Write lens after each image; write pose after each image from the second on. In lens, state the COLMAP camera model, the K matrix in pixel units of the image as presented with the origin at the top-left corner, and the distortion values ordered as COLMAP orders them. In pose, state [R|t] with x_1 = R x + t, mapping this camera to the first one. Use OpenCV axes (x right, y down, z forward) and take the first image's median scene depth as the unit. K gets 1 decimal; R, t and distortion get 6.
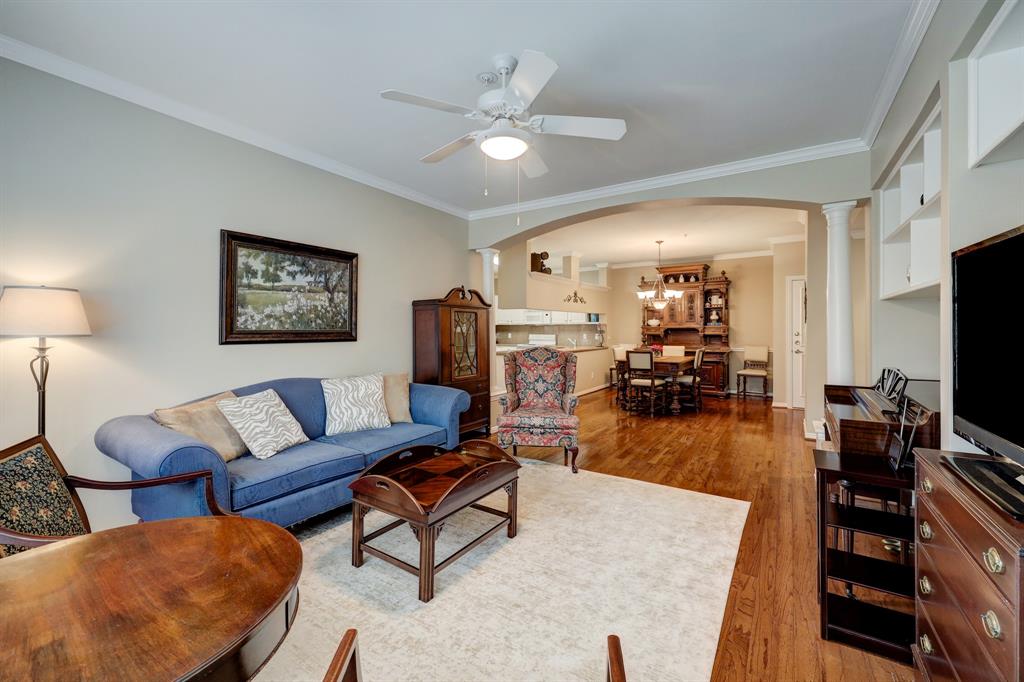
lens RADIAL K [[413.7, 0, 512.2], [0, 413.7, 327.8], [0, 0, 1]] dist [-0.001667, -0.000211]
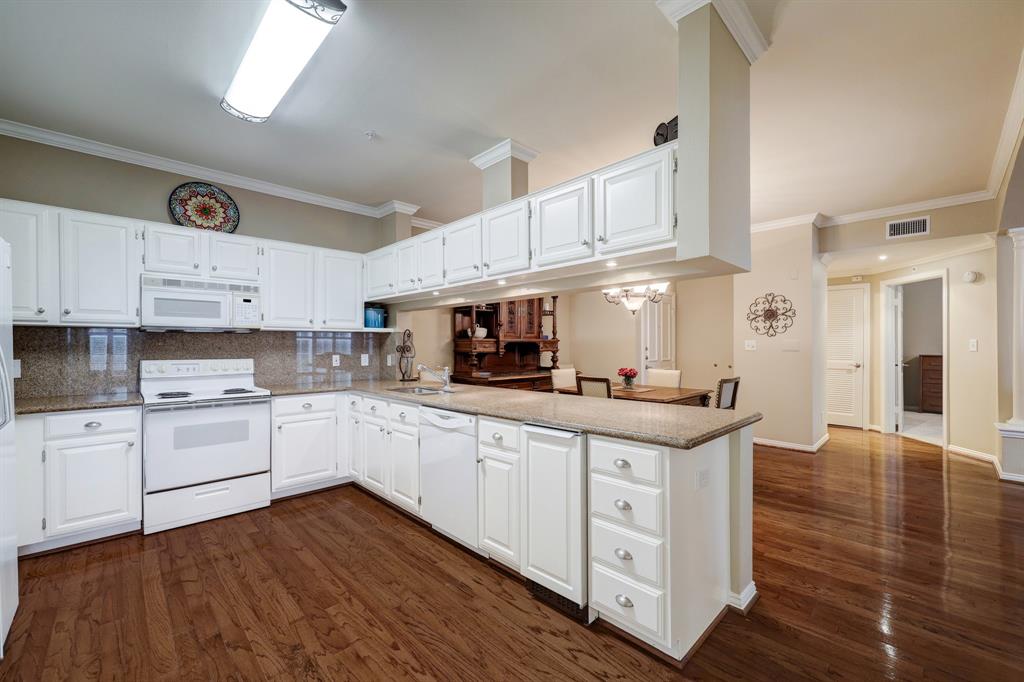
lens RADIAL K [[425.3, 0, 512.9], [0, 425.3, 346.7], [0, 0, 1]] dist [0.002166, 0.000454]
pose [[0.208341, -0.001414, 0.978055, -0.260741], [0.001258, 0.999999, 0.001177, 0.007392], [-0.978055, 0.000985, 0.208343, 0.895584]]
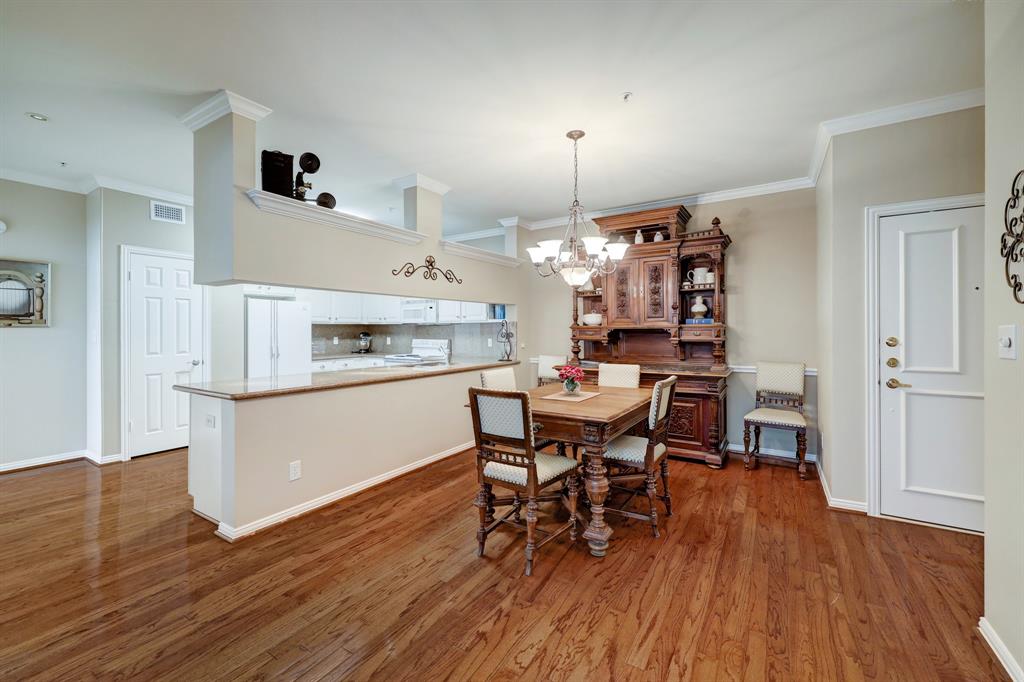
lens RADIAL K [[413.7, 0, 512.2], [0, 413.7, 327.8], [0, 0, 1]] dist [-0.001667, -0.000211]
pose [[0.999698, -0.001291, 0.024529, 0.238345], [0.001363, 0.999995, -0.002922, 0.000823], [-0.024525, 0.002954, 0.999695, 0.480146]]
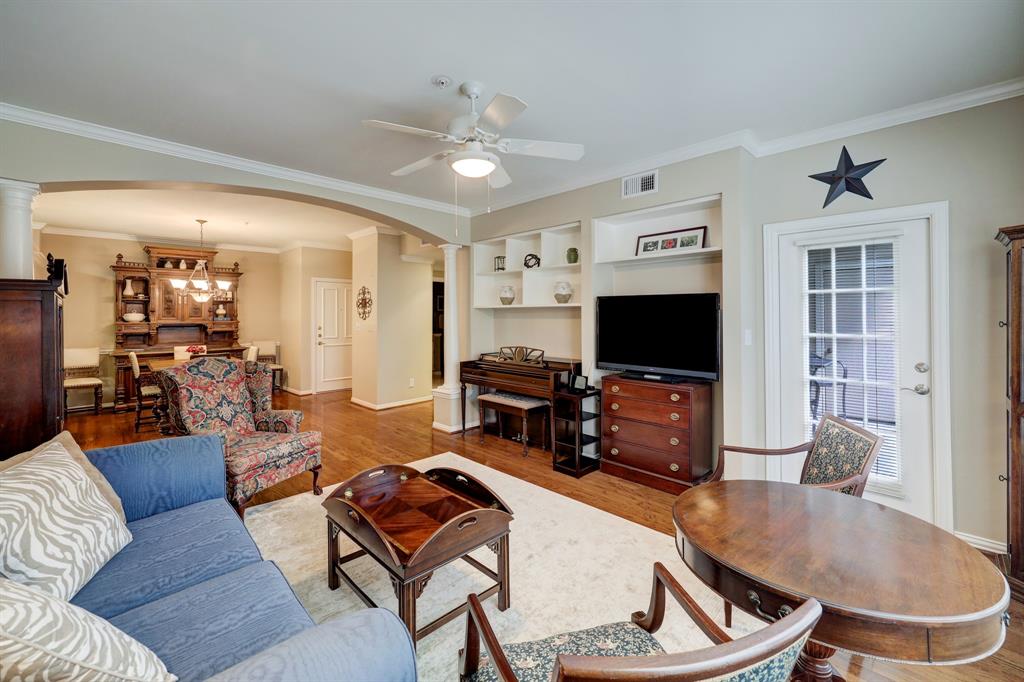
lens RADIAL K [[426.7, 0, 509.8], [0, 426.7, 312.0], [0, 0, 1]] dist [-0.000336, 0.000043]
pose [[0.211364, 0.010122, 0.977355, -0.298169], [0.004043, 0.999929, -0.011230, -0.011778], [-0.977399, 0.006325, 0.211308, 0.185928]]
